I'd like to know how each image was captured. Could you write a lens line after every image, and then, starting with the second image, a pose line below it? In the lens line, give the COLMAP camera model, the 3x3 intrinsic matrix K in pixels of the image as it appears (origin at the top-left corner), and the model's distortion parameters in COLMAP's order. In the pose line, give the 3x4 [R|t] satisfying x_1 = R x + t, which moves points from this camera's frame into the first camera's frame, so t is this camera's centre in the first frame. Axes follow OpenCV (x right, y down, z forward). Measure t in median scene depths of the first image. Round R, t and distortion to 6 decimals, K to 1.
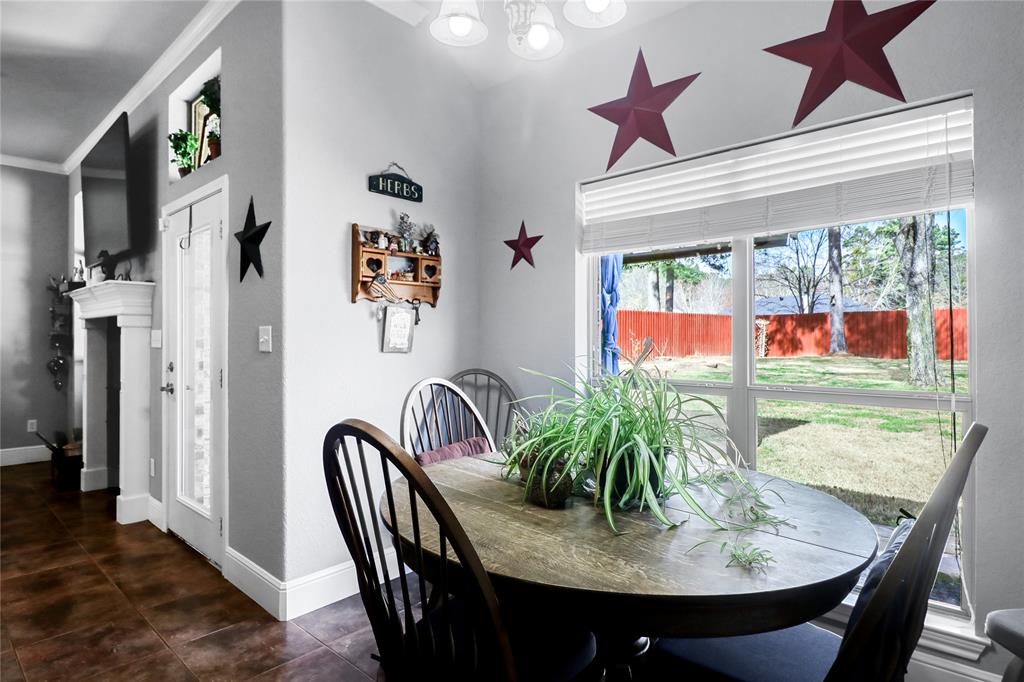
lens RADIAL K [[561.6, 0, 492.7], [0, 561.6, 337.5], [0, 0, 1]] dist [-0.004185, -0.002190]
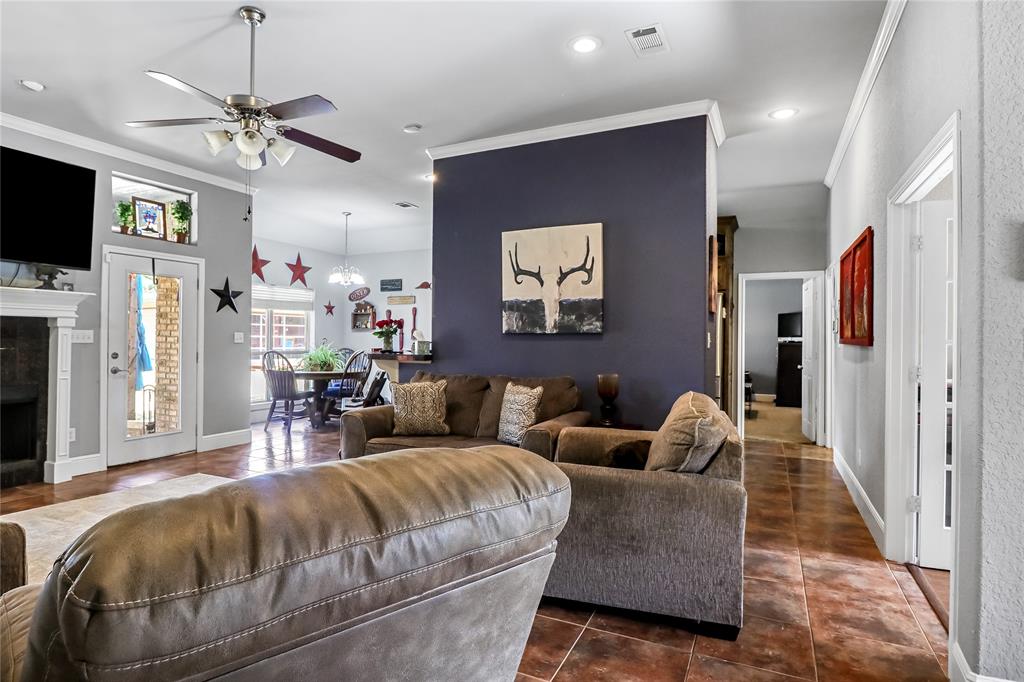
lens RADIAL K [[561.6, 0, 492.7], [0, 561.6, 337.5], [0, 0, 1]] dist [-0.004185, -0.002190]
pose [[-0.284240, 0.003603, 0.958747, -3.046402], [-0.013732, 0.999875, -0.007829, 0.004676], [-0.958655, -0.015391, -0.284155, 0.615034]]
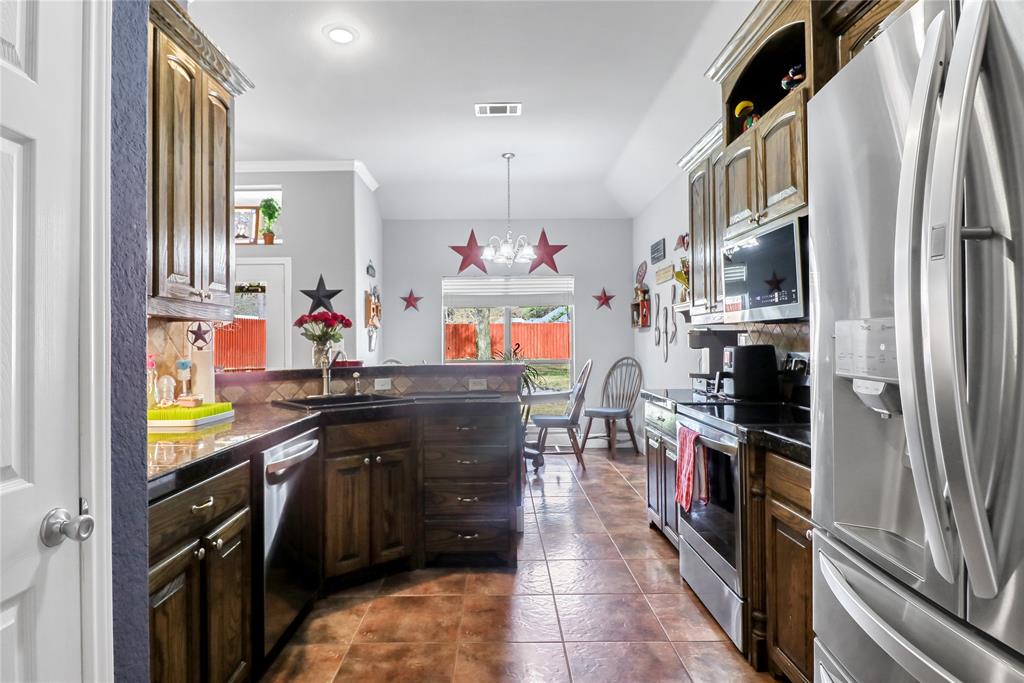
lens RADIAL K [[561.6, 0, 492.7], [0, 561.6, 338.0], [0, 0, 1]] dist [-0.004185, -0.002190]
pose [[0.737562, 0.001313, 0.675278, -1.358660], [0.003444, 0.999978, -0.005706, -0.009842], [-0.675270, 0.006534, 0.737541, -0.903195]]
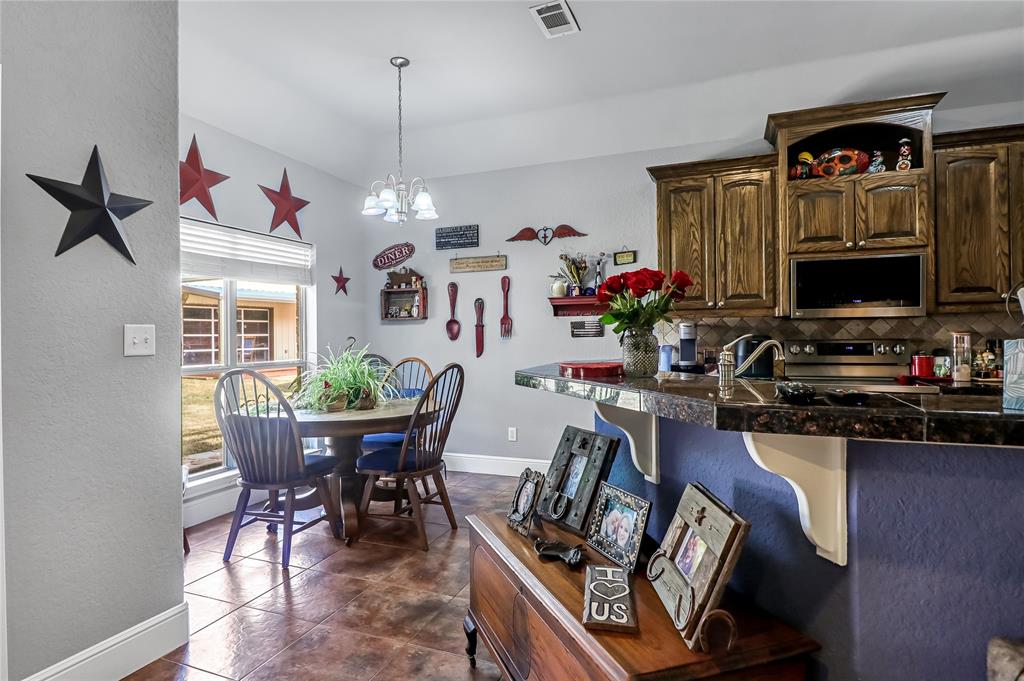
lens RADIAL K [[561.6, 0, 492.7], [0, 561.6, 337.0], [0, 0, 1]] dist [-0.004185, -0.002190]
pose [[-0.350983, 0.001457, 0.936381, -1.320479], [0.002219, 0.999997, -0.000725, -0.000334], [-0.936379, 0.001823, -0.350985, 0.789241]]
